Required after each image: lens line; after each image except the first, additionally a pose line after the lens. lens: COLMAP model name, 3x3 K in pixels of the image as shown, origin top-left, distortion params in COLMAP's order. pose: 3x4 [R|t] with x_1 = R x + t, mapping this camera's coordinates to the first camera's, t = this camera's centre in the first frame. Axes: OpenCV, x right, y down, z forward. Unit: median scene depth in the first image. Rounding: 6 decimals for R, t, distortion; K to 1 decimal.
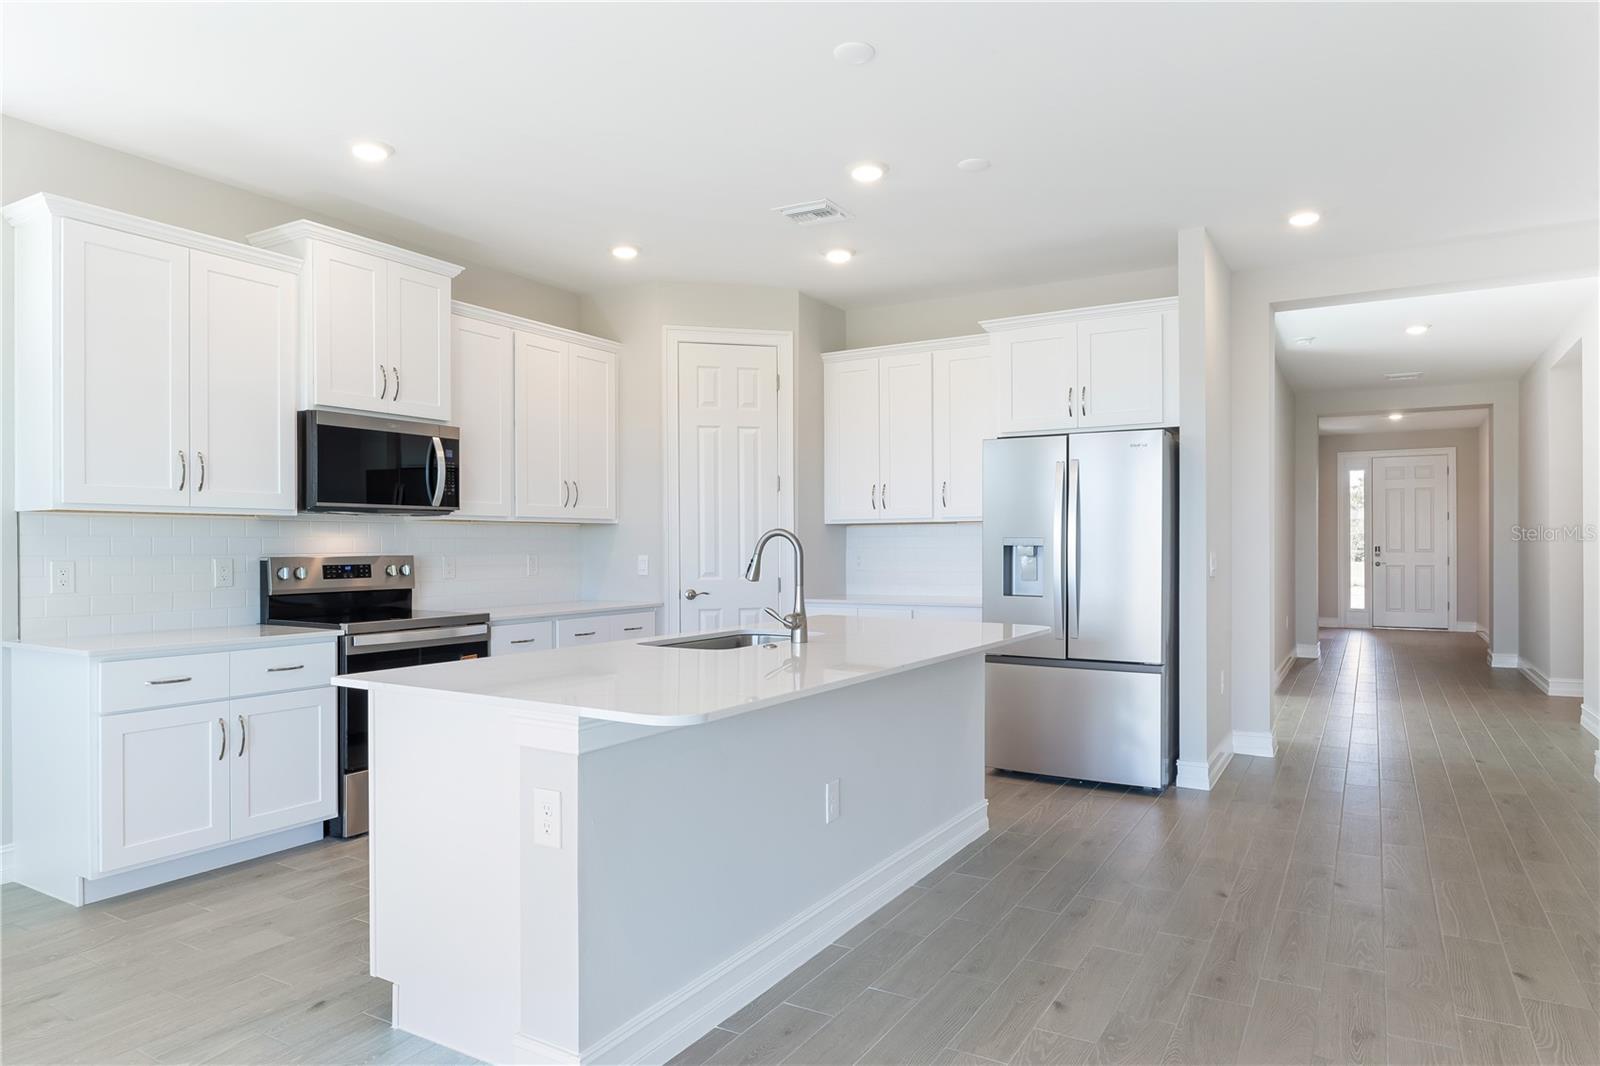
lens RADIAL K [[953.5, 0, 801.5], [0, 953.5, 537.6], [0, 0, 1]] dist [-0.001986, 0.000316]
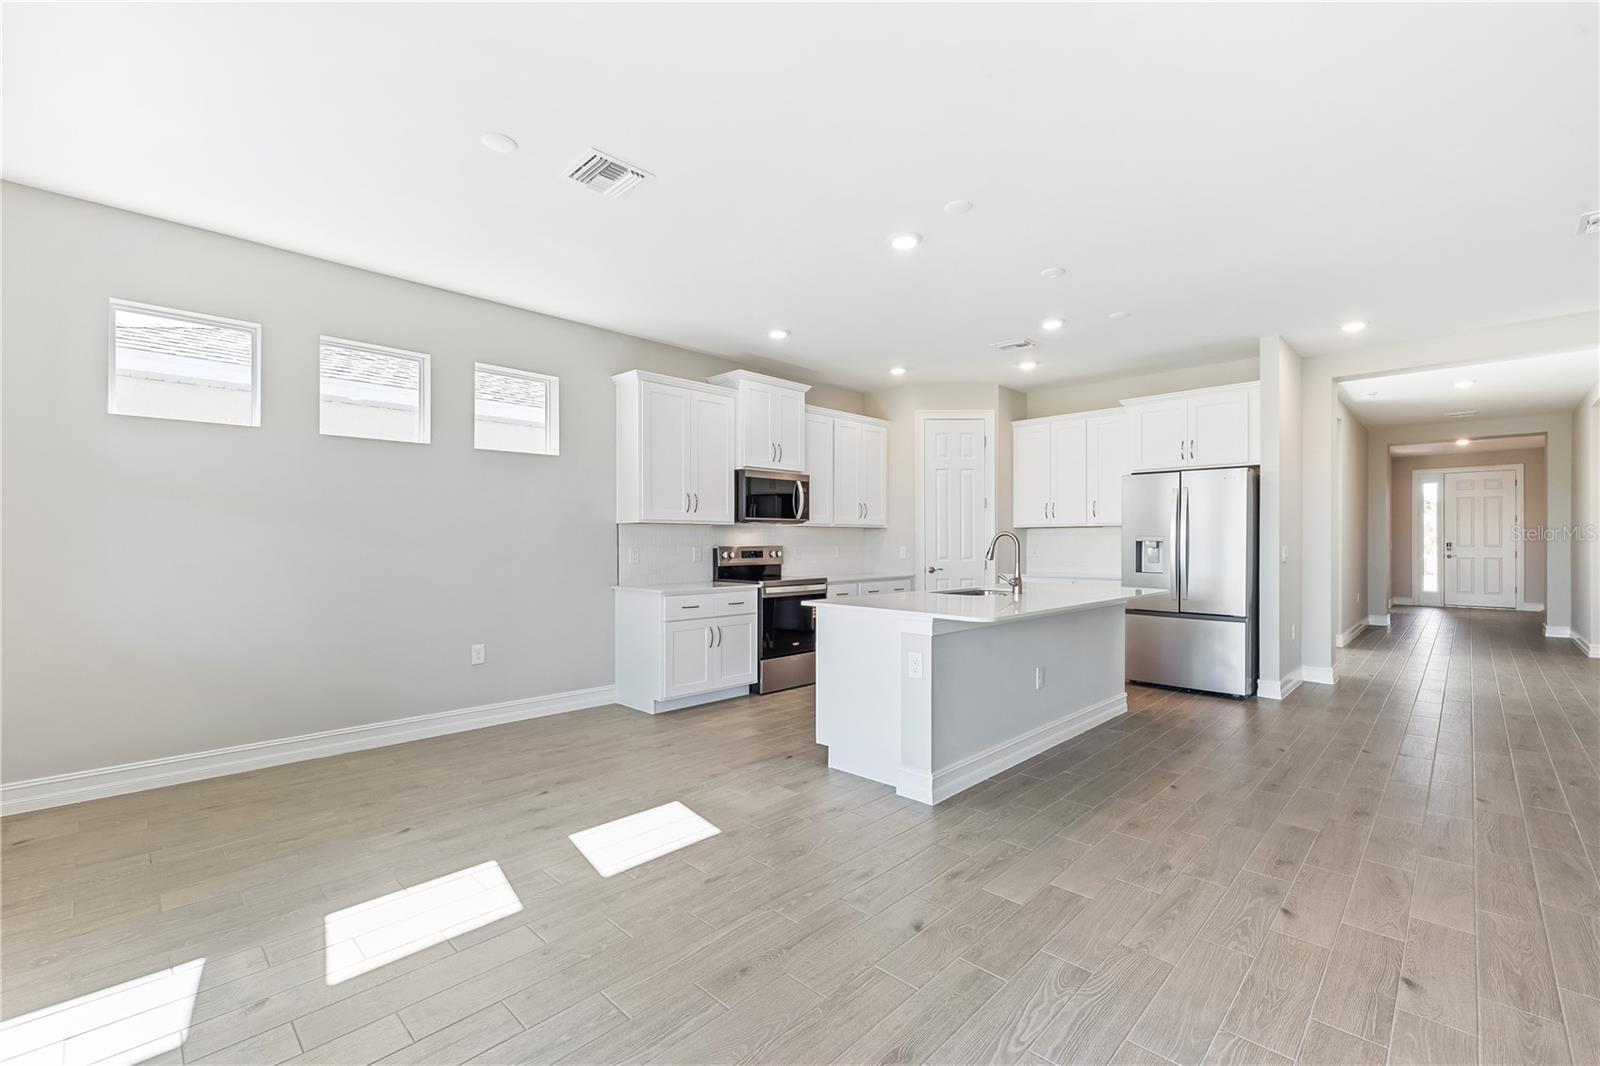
lens RADIAL K [[676.4, 0, 798.3], [0, 676.4, 536.7], [0, 0, 1]] dist [0.005767, -0.000325]
pose [[0.971444, 0.001978, -0.237260, -0.032720], [-0.001277, 0.999994, 0.003108, -0.000547], [0.237265, -0.002717, 0.971441, -0.113733]]
